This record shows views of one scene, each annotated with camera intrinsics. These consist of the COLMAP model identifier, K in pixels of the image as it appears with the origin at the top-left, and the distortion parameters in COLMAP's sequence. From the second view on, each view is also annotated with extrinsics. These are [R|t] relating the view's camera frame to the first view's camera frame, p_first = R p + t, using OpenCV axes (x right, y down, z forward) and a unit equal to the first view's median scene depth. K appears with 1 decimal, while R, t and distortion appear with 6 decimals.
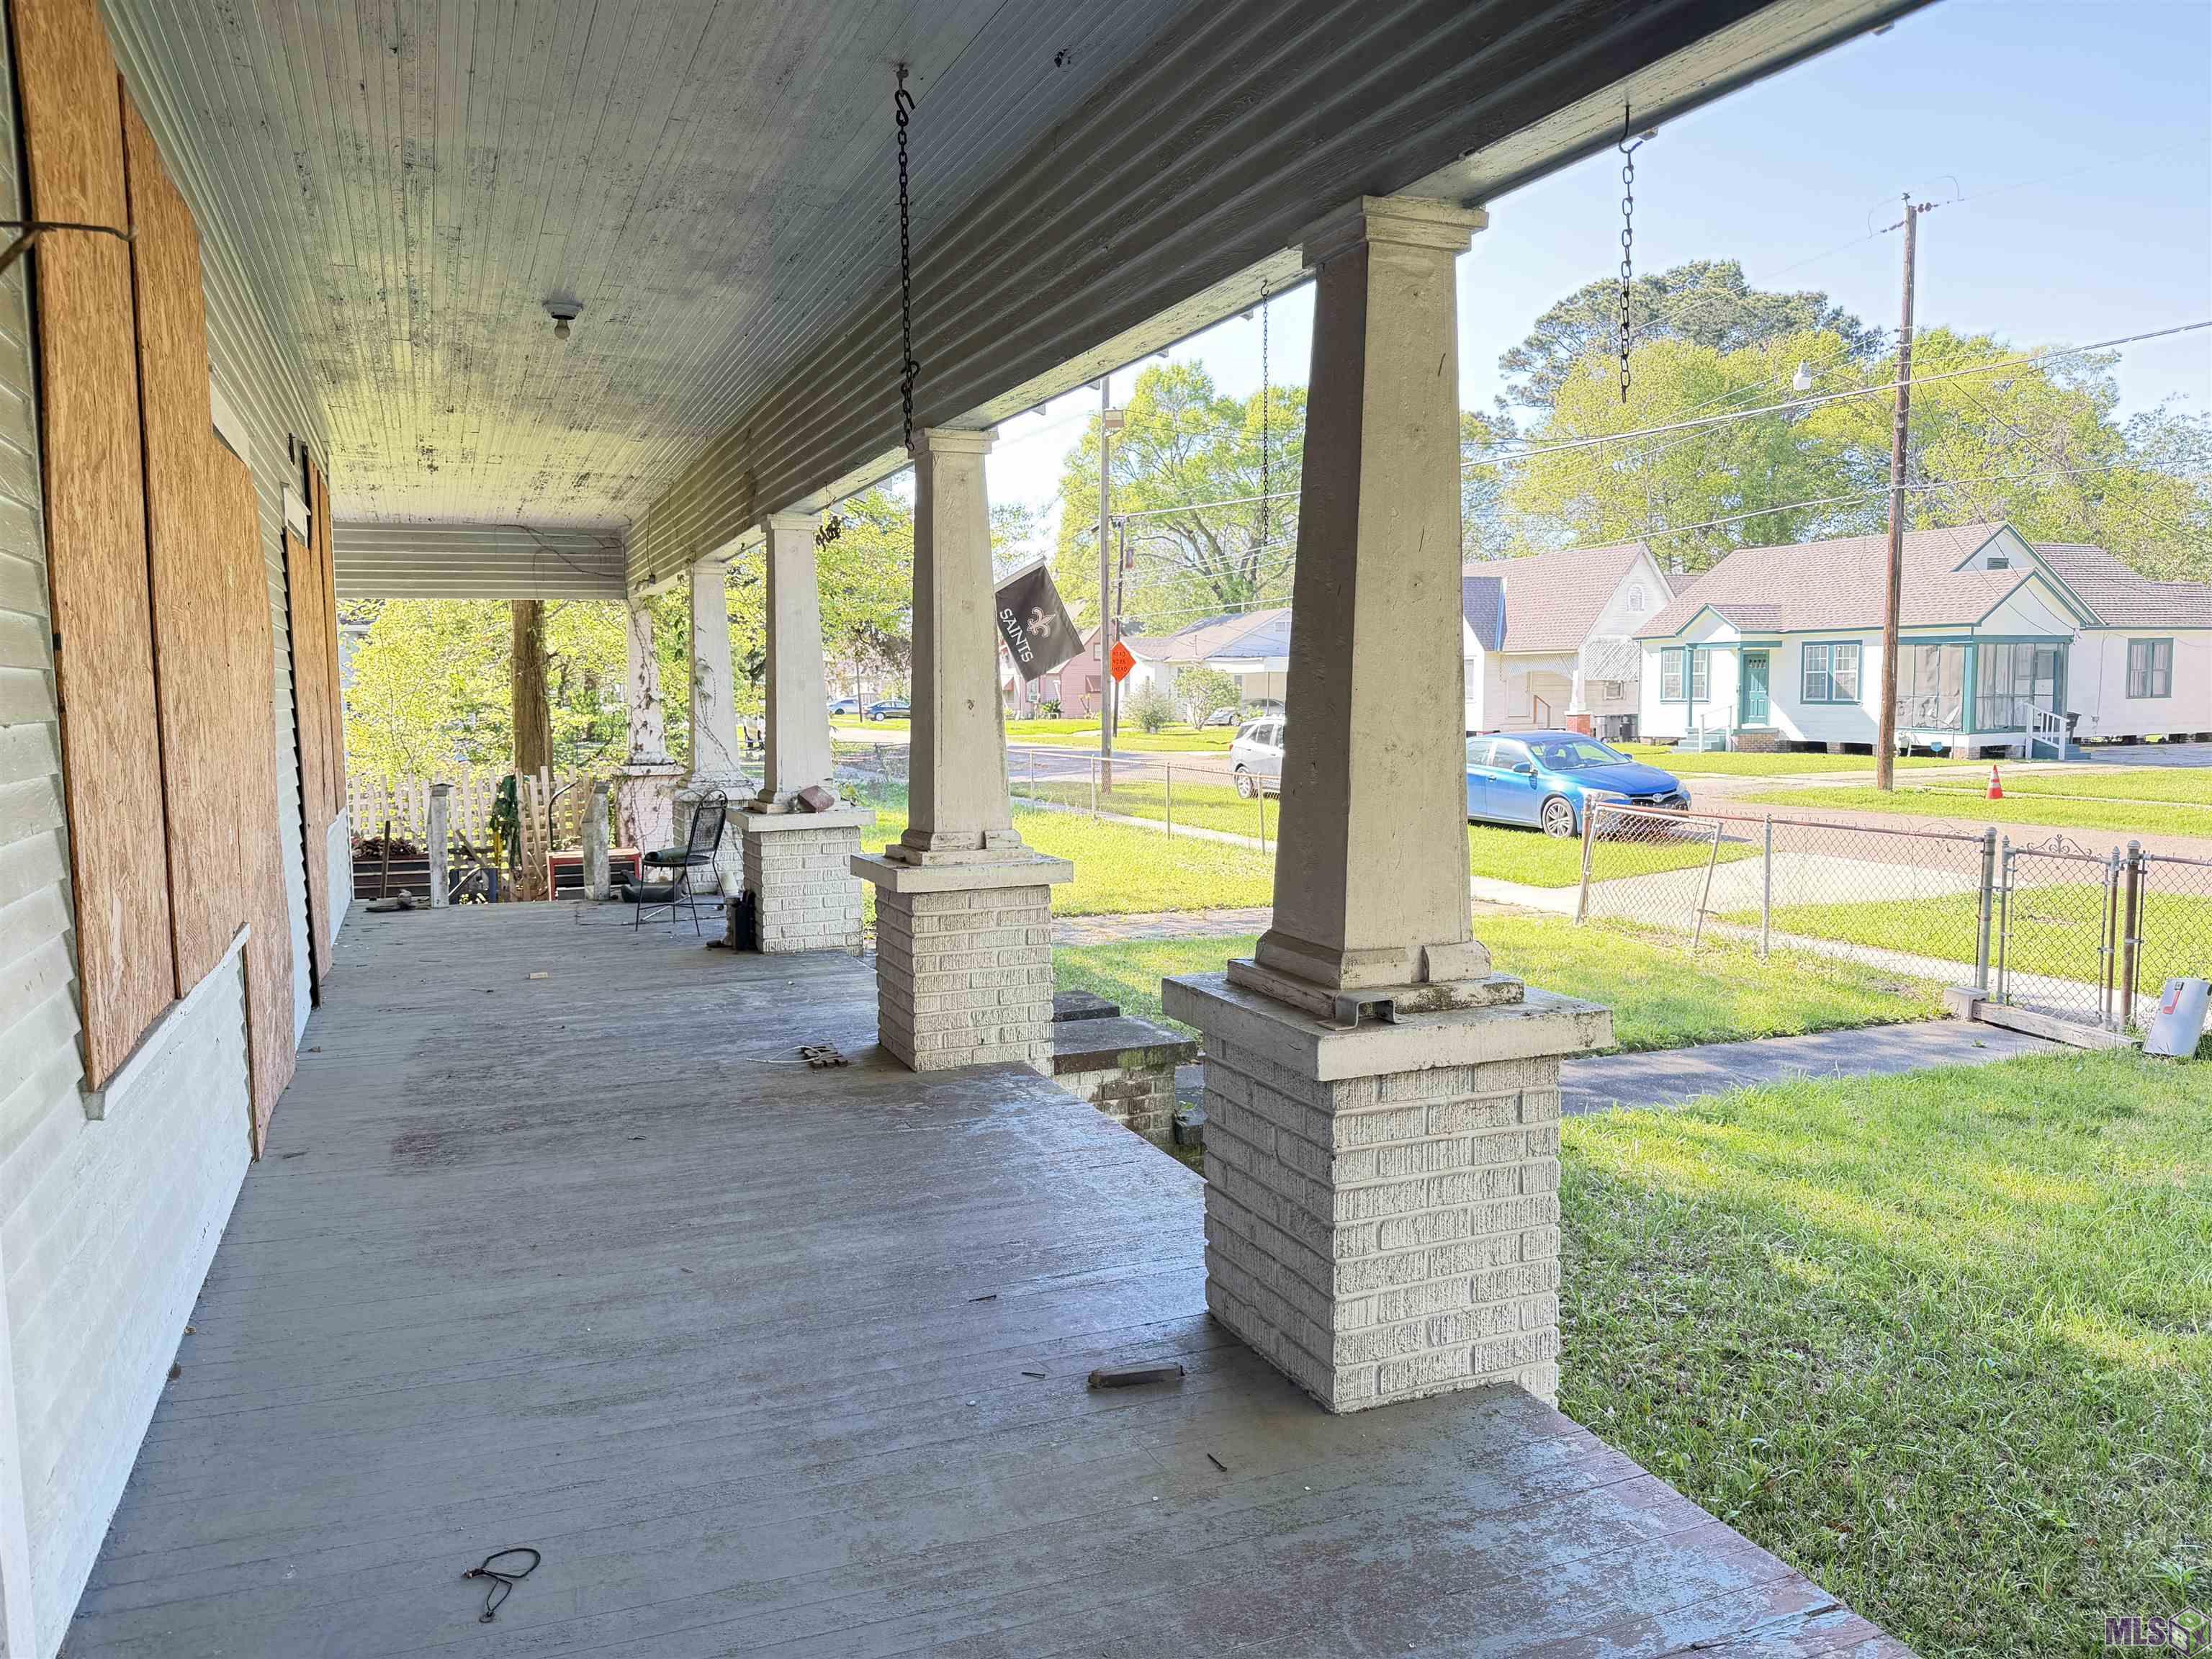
lens RADIAL K [[1557.8, 0, 1108.1], [0, 1557.8, 847.8], [0, 0, 1]] dist [0.063973, -0.084297]
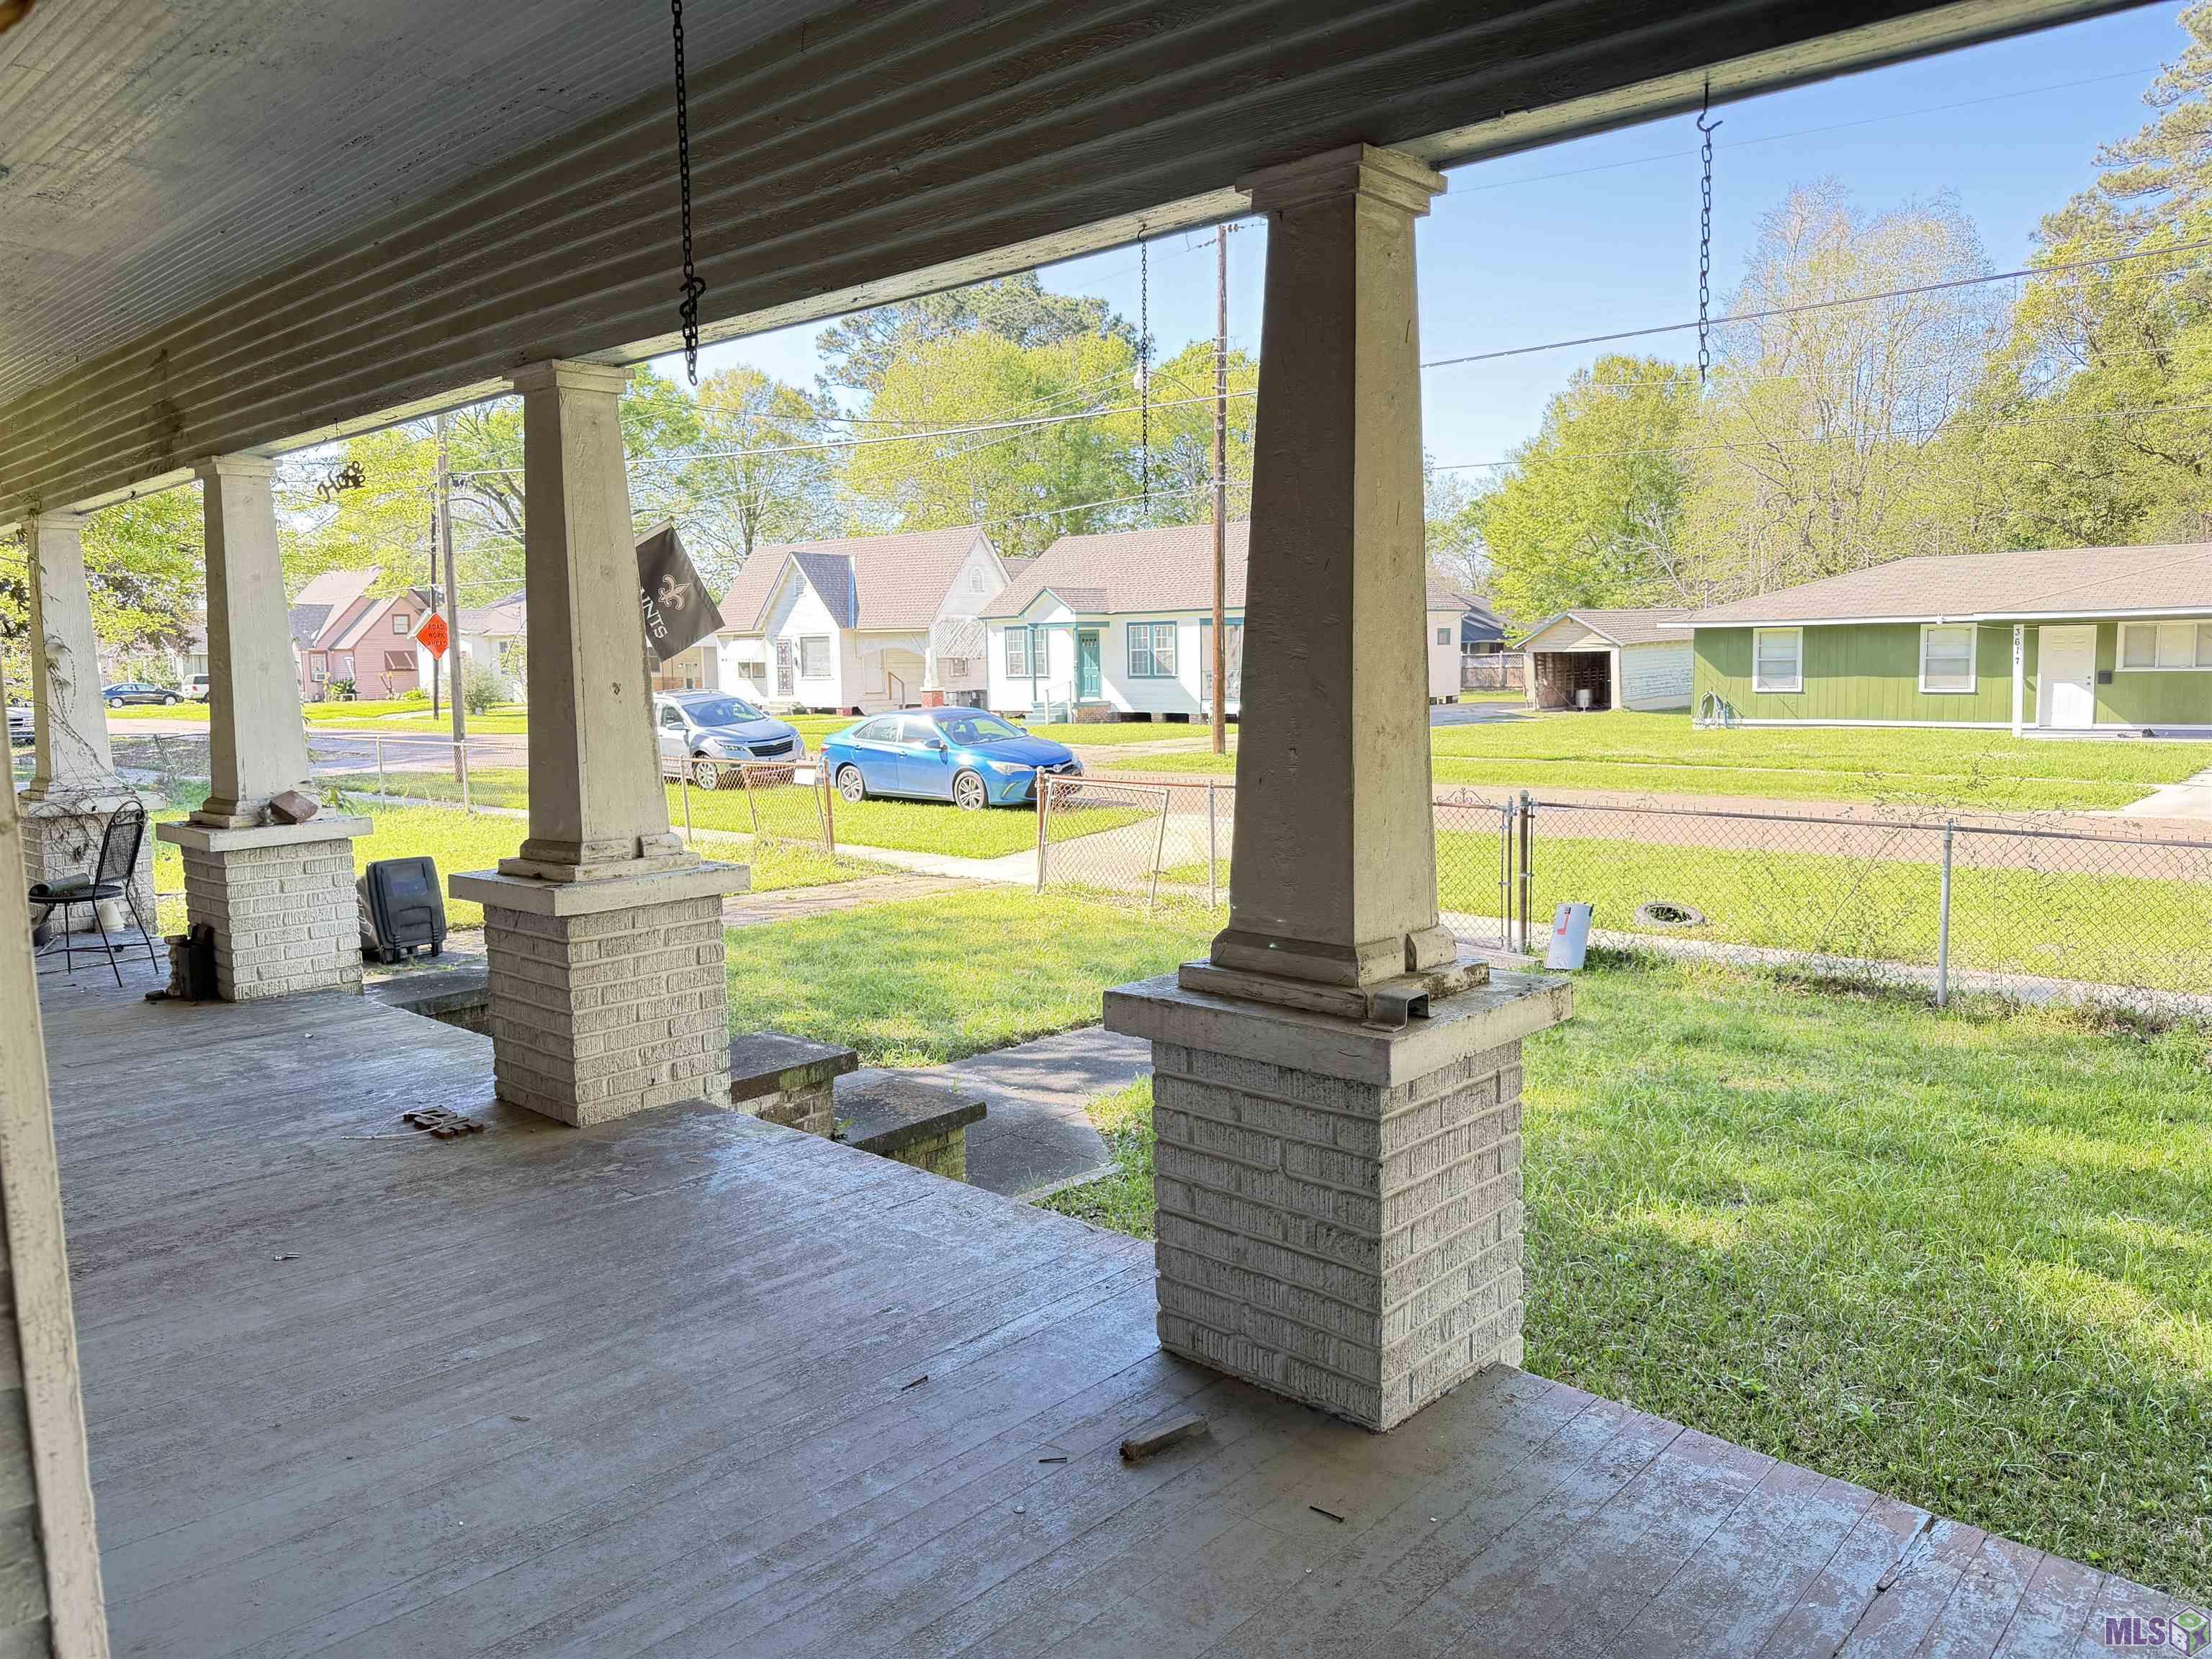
lens RADIAL K [[1557.8, 0, 1134.0], [0, 1557.8, 844.6], [0, 0, 1]] dist [0.063973, -0.084297]
pose [[0.909935, -0.055955, 0.410960, -0.188065], [0.050807, 0.998433, 0.023449, -0.012923], [-0.411628, -0.000457, 0.911352, 0.101509]]
